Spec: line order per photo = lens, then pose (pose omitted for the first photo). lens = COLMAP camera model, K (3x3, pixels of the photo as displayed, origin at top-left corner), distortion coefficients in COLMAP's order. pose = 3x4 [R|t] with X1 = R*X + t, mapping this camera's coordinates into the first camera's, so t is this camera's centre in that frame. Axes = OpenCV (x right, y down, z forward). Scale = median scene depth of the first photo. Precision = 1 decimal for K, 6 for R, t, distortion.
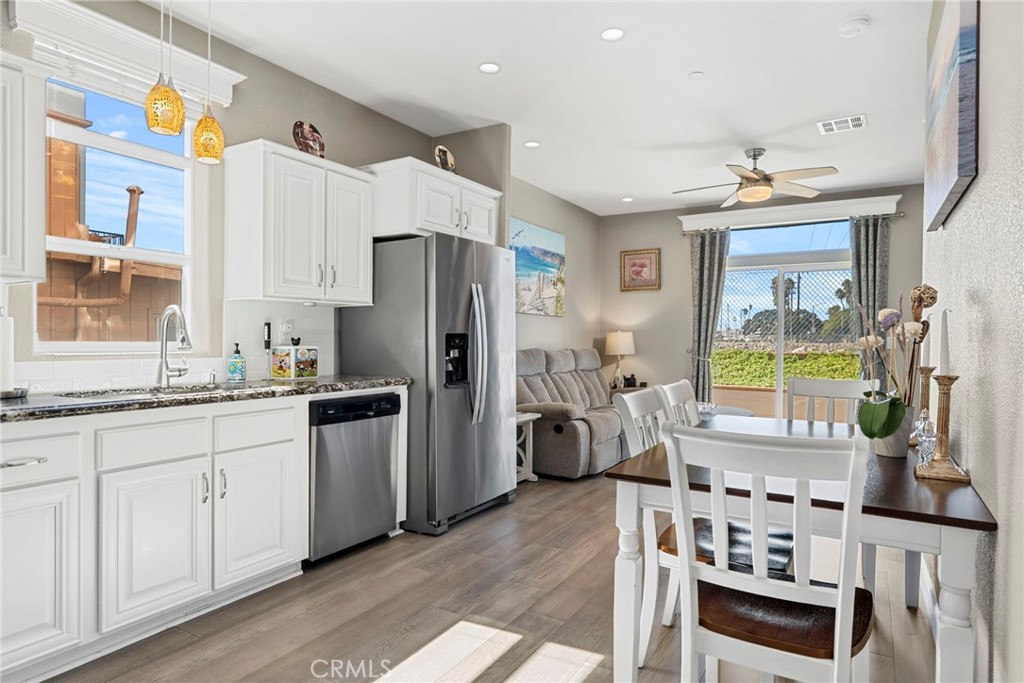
lens RADIAL K [[614.2, 0, 512.0], [0, 614.2, 341.5], [0, 0, 1]] dist [-0.000158, 0.000268]
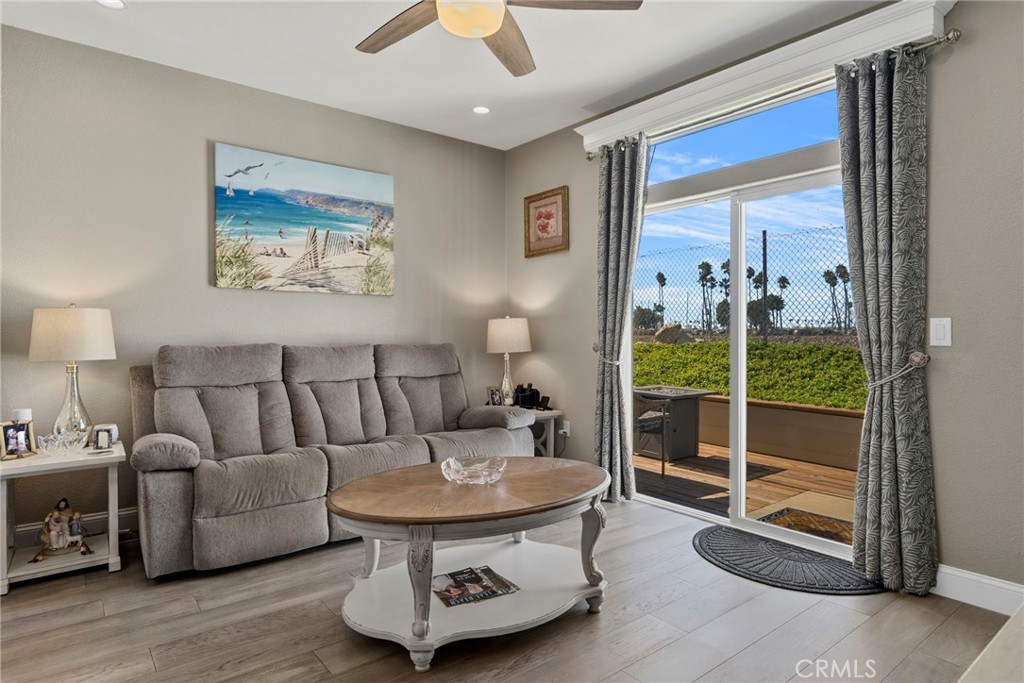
lens RADIAL K [[588.2, 0, 508.7], [0, 588.2, 331.0], [0, 0, 1]] dist [-0.002812, -0.000687]
pose [[0.932958, -0.006935, -0.359918, 0.466115], [0.003647, 0.999945, -0.009813, 0.004601], [0.359966, 0.007842, 0.932932, 0.479964]]
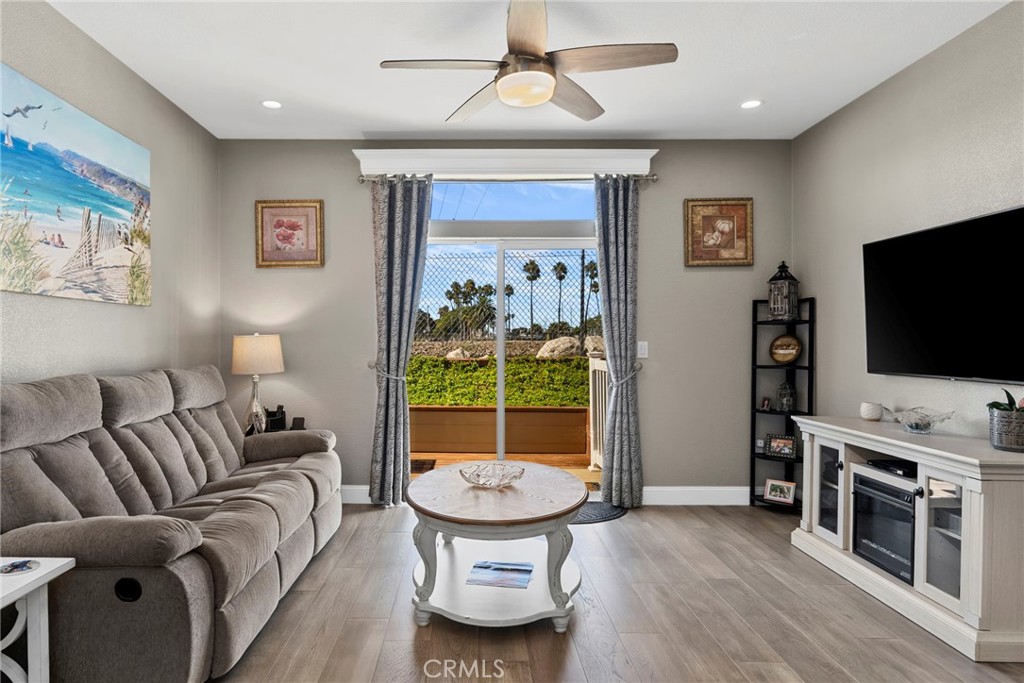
lens RADIAL K [[641.3, 0, 476.2], [0, 641.3, 346.5], [0, 0, 1]] dist [-0.001068, -0.000214]
pose [[0.858305, -0.012430, 0.512990, 0.046249], [0.007565, 0.999904, 0.011571, -0.012013], [-0.513084, -0.006050, 0.858317, 0.422169]]
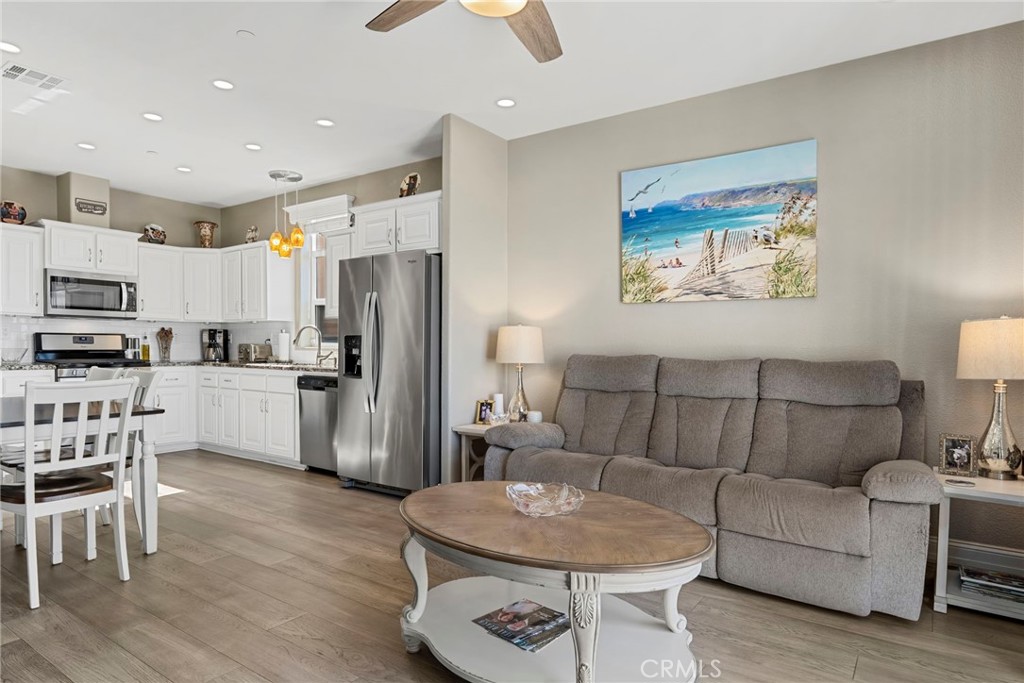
lens RADIAL K [[601.5, 0, 516.2], [0, 601.5, 355.3], [0, 0, 1]] dist [-0.001642, 0.000504]
pose [[-0.095197, 0.013422, -0.995368, 0.656670], [-0.008683, 0.999860, 0.014313, 0.003503], [0.995421, 0.010006, -0.095067, 0.859403]]
